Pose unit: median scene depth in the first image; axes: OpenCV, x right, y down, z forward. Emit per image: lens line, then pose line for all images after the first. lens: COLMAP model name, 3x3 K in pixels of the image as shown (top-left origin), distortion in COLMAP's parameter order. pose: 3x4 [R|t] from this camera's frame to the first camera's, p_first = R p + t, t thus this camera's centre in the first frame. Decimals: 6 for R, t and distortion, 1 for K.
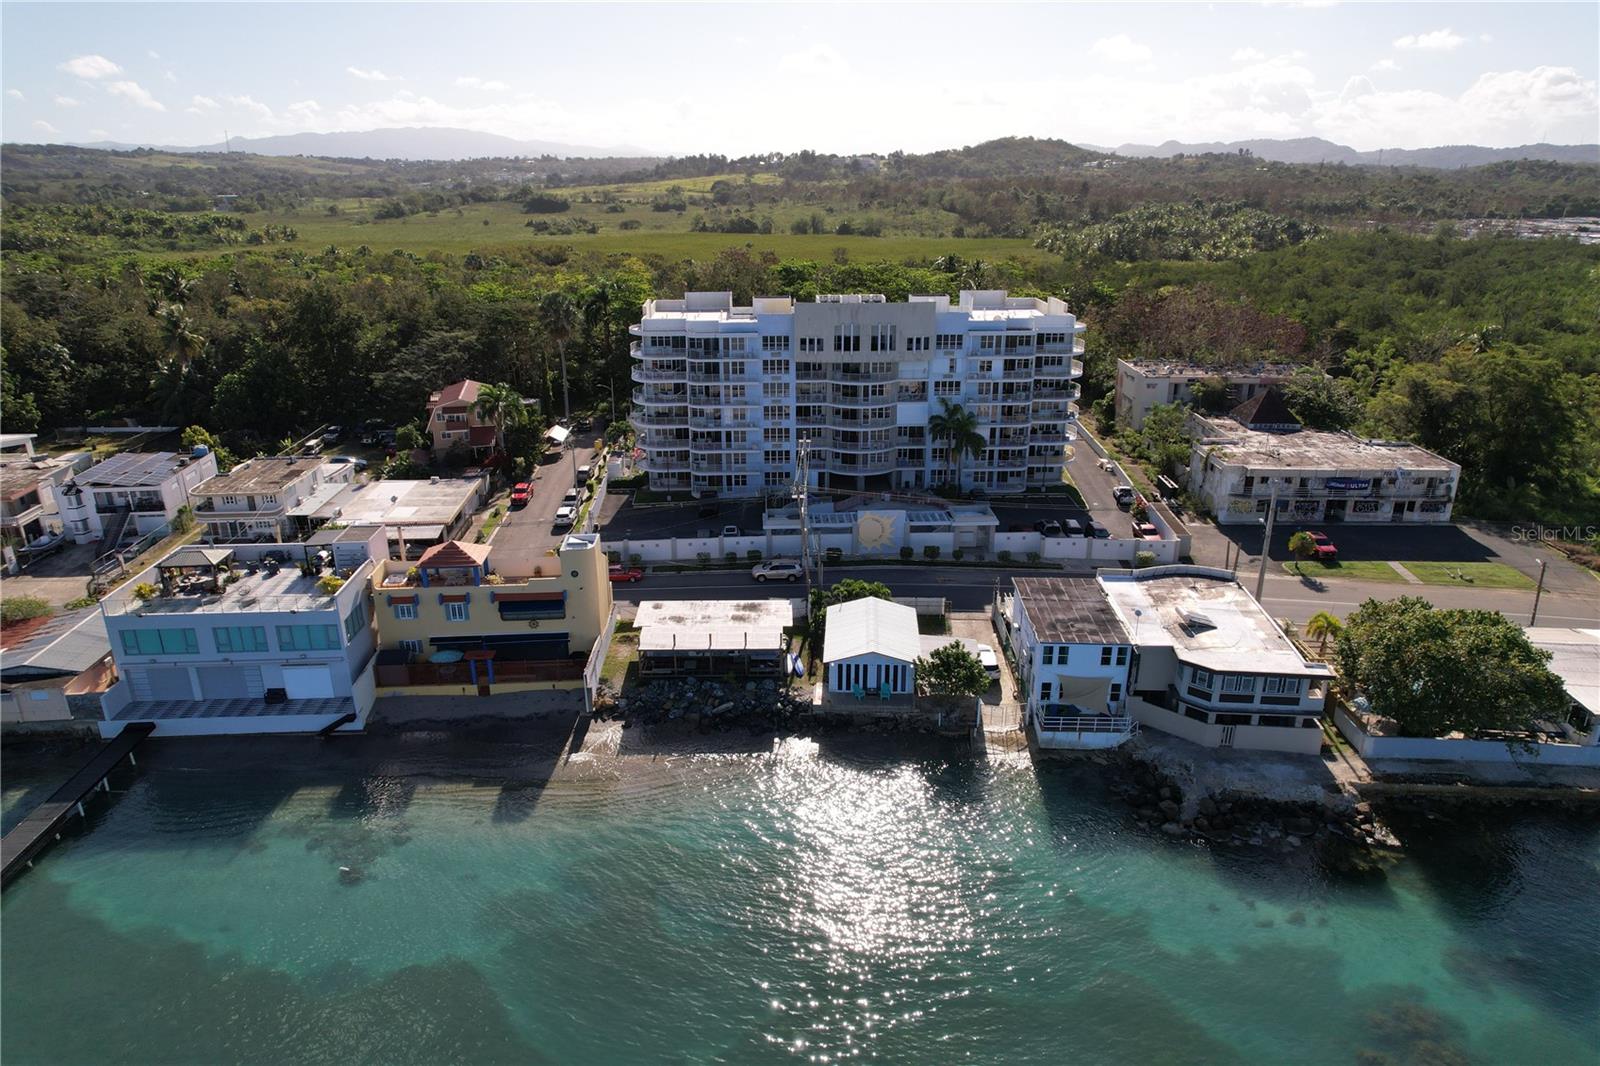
lens RADIAL K [[1000.0, 0, 832.1], [0, 1000.0, 529.7], [0, 0, 1]] dist [-0.072591, 0.060679]
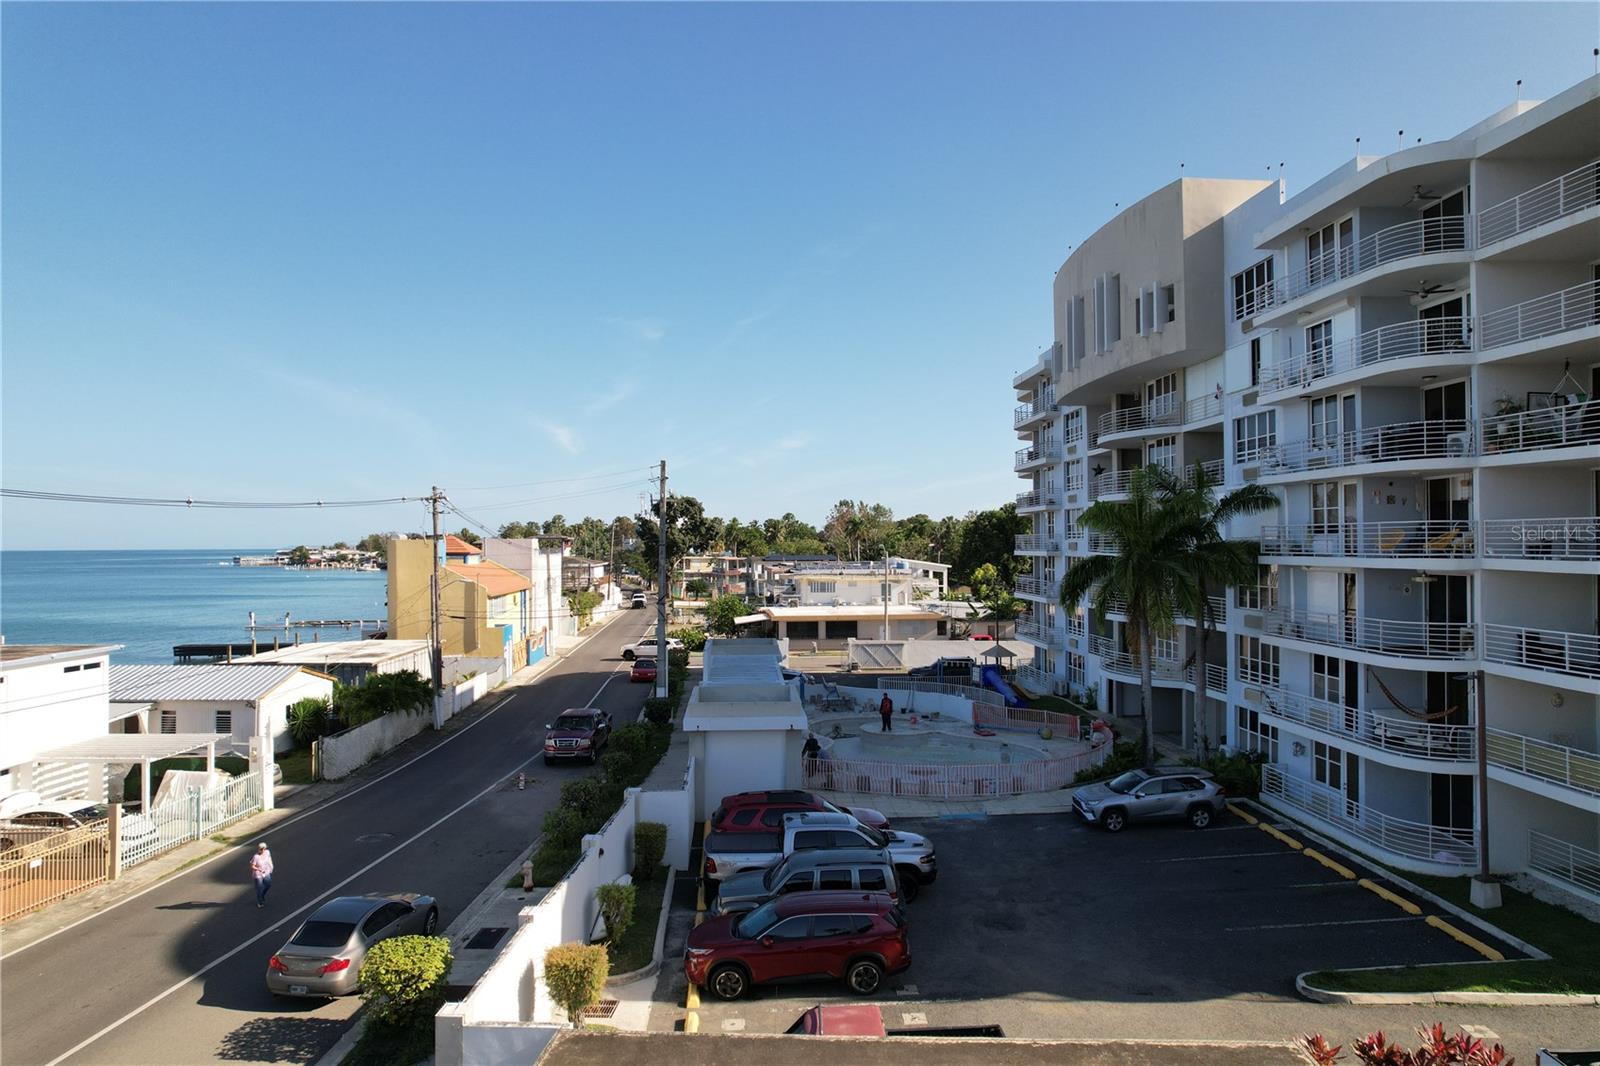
lens RADIAL K [[1021.7, 0, 800.0], [0, 1021.7, 533.0], [0, 0, 1]] dist [-0.064003, 0.057601]
pose [[0.002329, -0.014129, -0.999897, 0.419884], [-0.327329, 0.944805, -0.014113, -0.062323], [0.944908, 0.327328, -0.002424, 0.861243]]
